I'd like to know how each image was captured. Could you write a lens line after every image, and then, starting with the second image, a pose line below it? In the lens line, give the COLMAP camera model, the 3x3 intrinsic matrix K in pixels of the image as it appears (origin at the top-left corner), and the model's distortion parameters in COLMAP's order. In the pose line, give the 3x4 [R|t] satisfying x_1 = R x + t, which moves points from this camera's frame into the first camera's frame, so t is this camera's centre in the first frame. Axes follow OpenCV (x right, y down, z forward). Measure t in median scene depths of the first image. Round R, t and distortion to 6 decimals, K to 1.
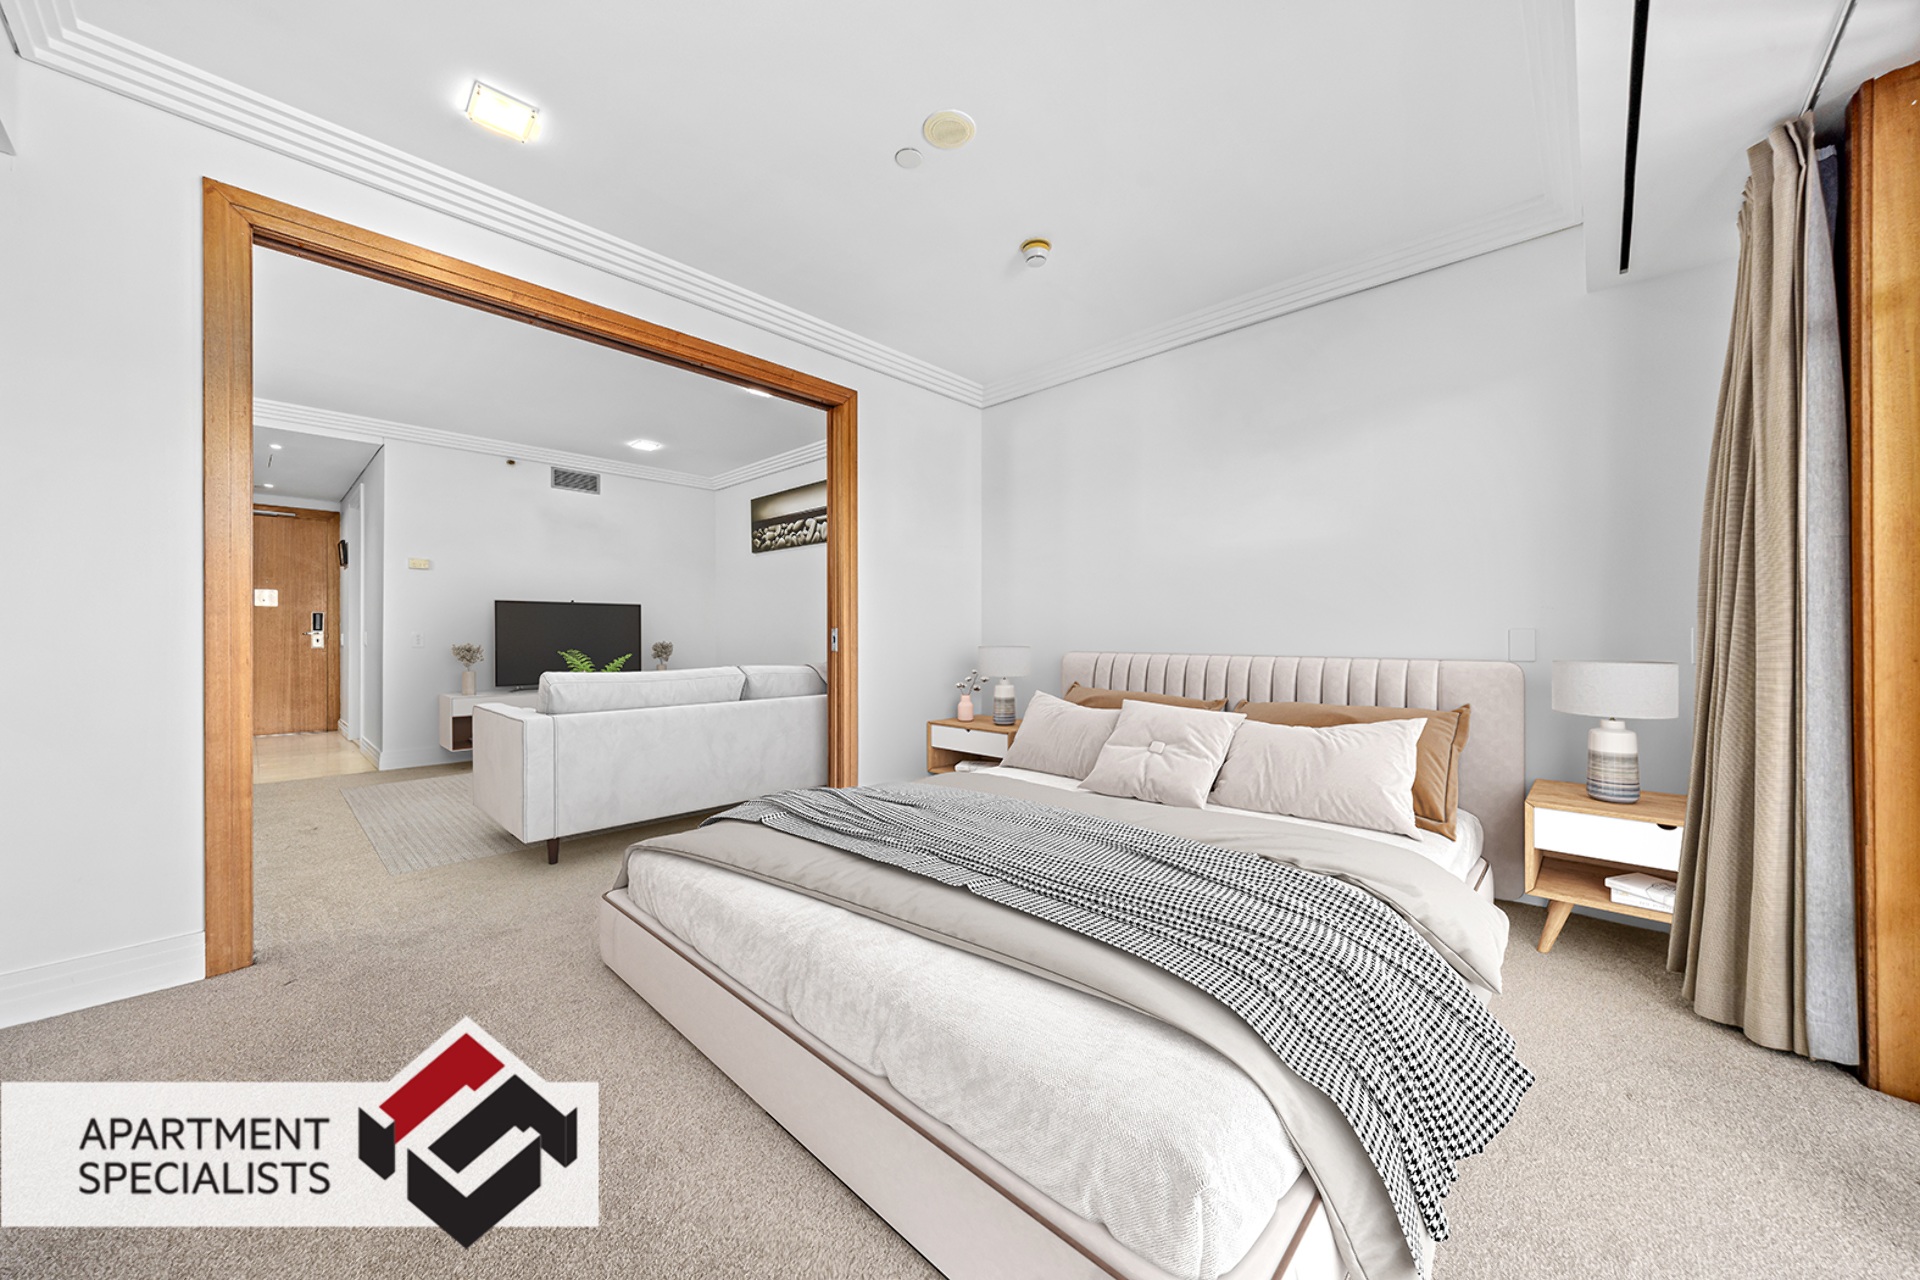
lens RADIAL K [[707.1, 0, 958.4], [0, 707.1, 631.9], [0, 0, 1]] dist [0.023403, 0.000046]
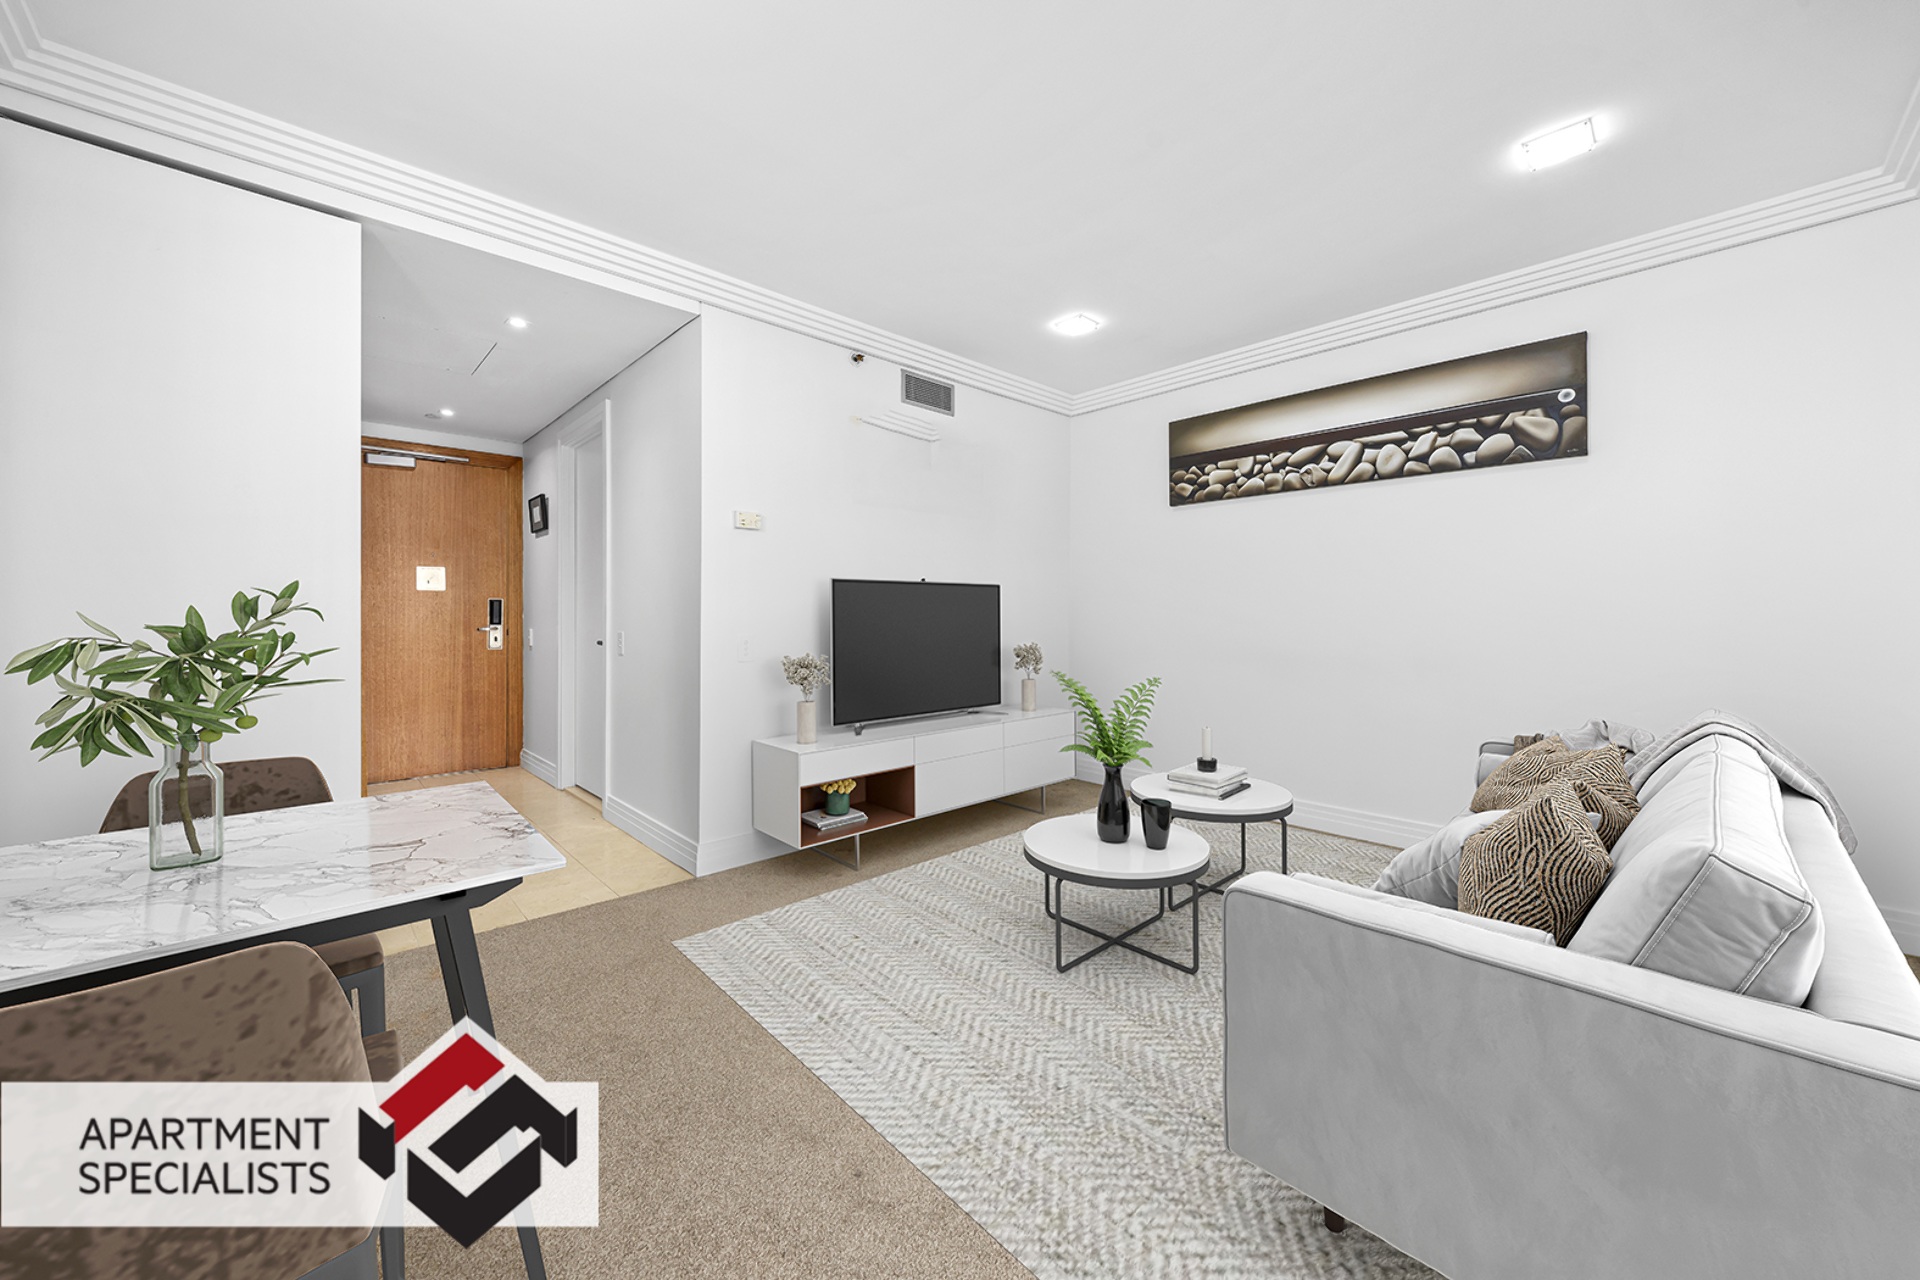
lens RADIAL K [[707.1, 0, 903.4], [0, 707.1, 623.9], [0, 0, 1]] dist [0.023403, 0.000046]
pose [[0.999708, -0.000735, -0.024164, -0.533883], [0.000918, 0.999971, 0.007577, -0.008390], [0.024157, -0.007597, 0.999679, 0.352916]]
